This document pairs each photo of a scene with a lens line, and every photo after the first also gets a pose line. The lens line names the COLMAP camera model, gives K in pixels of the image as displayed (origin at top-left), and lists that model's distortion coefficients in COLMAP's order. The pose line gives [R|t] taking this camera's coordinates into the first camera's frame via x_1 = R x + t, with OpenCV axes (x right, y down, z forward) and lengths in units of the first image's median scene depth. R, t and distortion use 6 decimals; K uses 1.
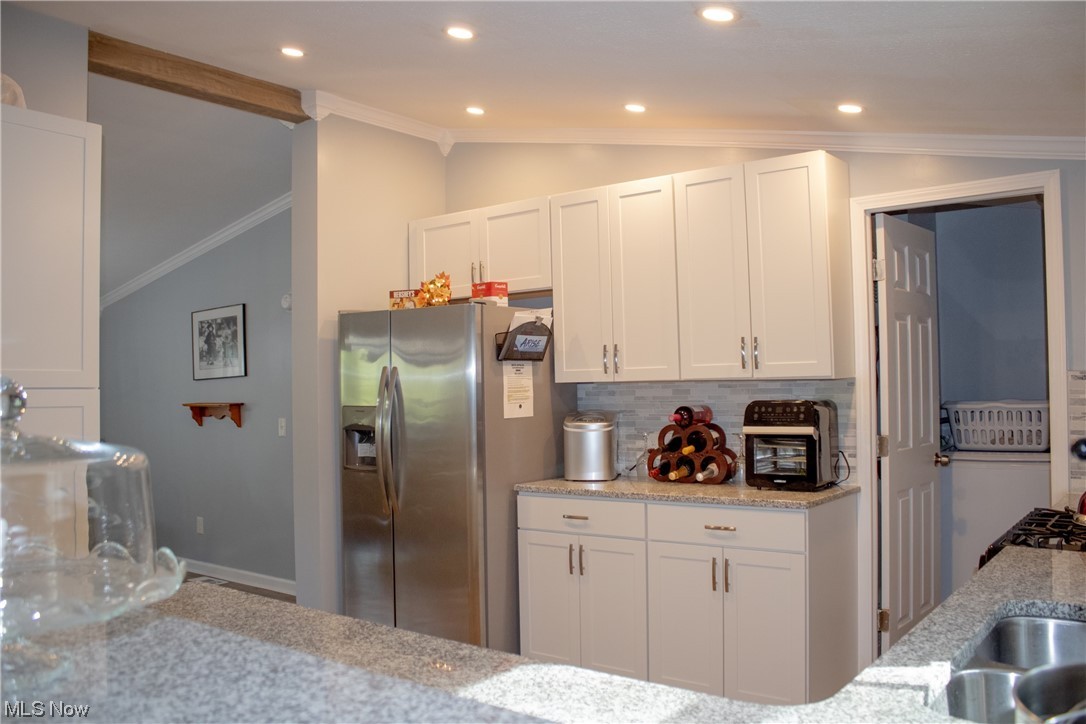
lens RADIAL K [[907.4, 0, 541.7], [0, 907.4, 365.1], [0, 0, 1]] dist [-0.160163, 0.140765]
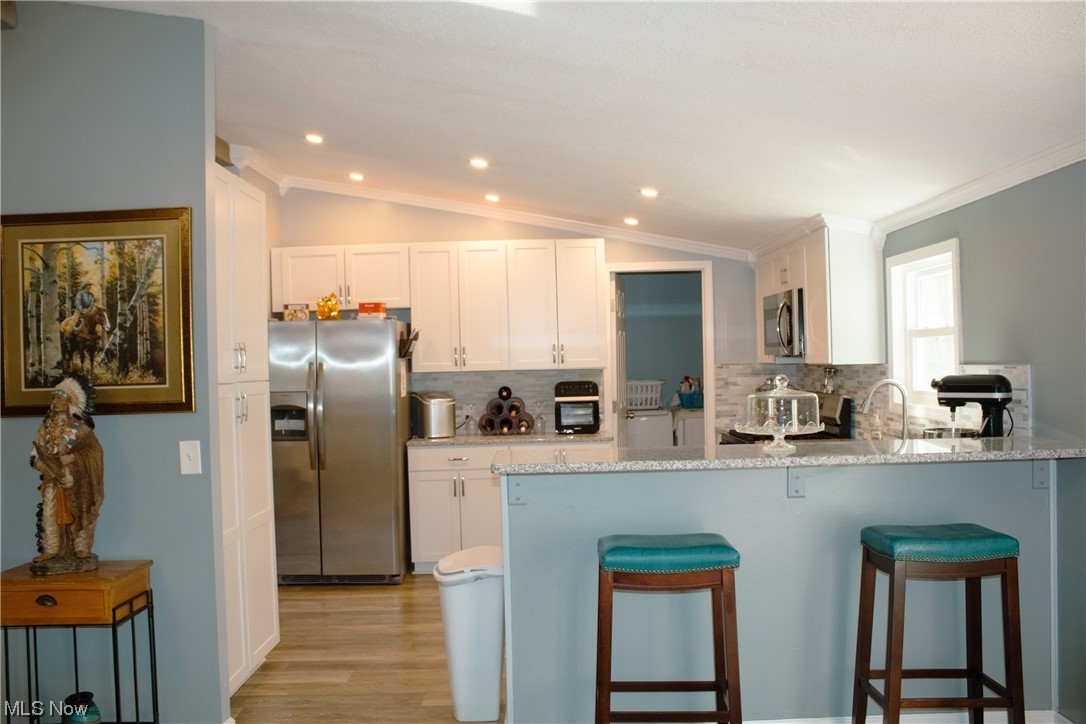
lens RADIAL K [[907.4, 0, 551.8], [0, 907.4, 355.6], [0, 0, 1]] dist [-0.160163, 0.140765]
pose [[0.789207, -0.000540, 0.614127, -0.742813], [-0.003420, 0.999980, 0.005273, -0.017189], [-0.614117, -0.006262, 0.789190, -0.301124]]
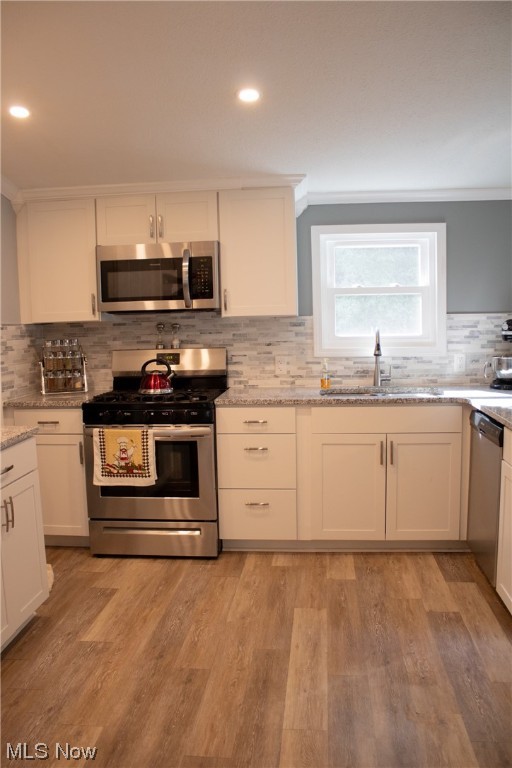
lens RADIAL K [[641.7, 0, 258.1], [0, 641.7, 371.5], [0, 0, 1]] dist [-0.160163, 0.140765]
pose [[-0.526201, -0.043217, 0.849261, -0.477350], [0.013459, 0.998159, 0.059133, 0.024613], [-0.850253, 0.042547, -0.524651, 0.952122]]
